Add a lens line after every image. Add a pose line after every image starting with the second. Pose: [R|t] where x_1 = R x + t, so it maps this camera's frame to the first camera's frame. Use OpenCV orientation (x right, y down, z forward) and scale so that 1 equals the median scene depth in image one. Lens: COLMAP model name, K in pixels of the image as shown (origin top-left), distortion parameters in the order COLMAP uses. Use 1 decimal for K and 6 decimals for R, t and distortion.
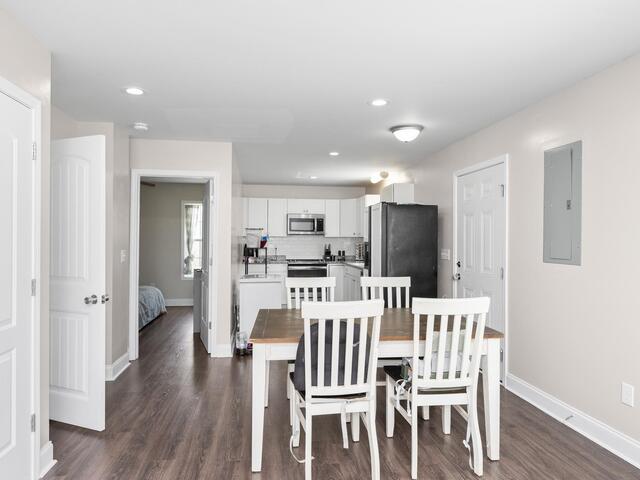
lens RADIAL K [[414.8, 0, 319.4], [0, 414.8, 240.6], [0, 0, 1]] dist [0.028844, 0.001738]
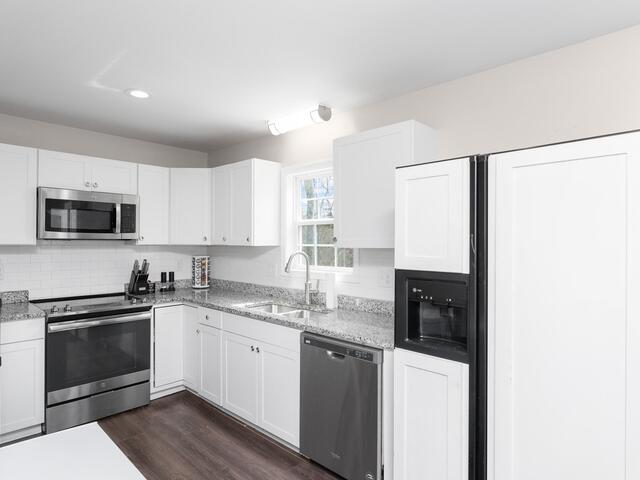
lens RADIAL K [[394.1, 0, 314.9], [0, 394.1, 239.9], [0, 0, 1]] dist [0.008140, 0.001961]
pose [[0.794856, 0.000303, 0.606799, -0.097107], [0.000425, 0.999999, -0.001056, -0.014085], [-0.606798, 0.001097, 0.794855, 0.542125]]
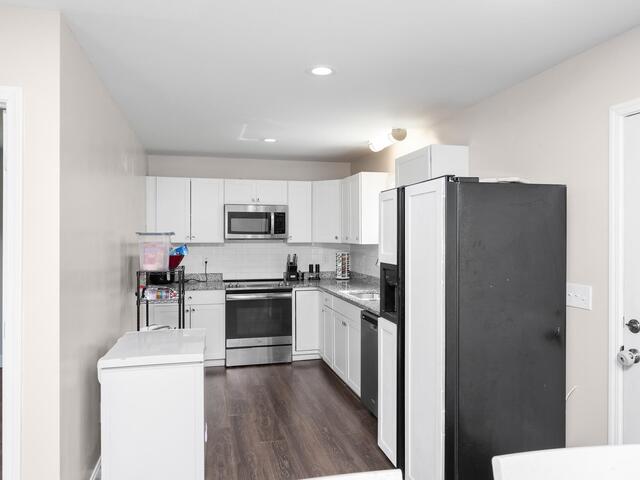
lens RADIAL K [[475.3, 0, 313.8], [0, 475.3, 237.3], [0, 0, 1]] dist [0.046327, 0.000532]
pose [[0.995514, -0.005221, 0.094467, -0.014711], [0.004913, 0.999982, 0.003491, -0.019467], [-0.094483, -0.003011, 0.995522, 0.309749]]
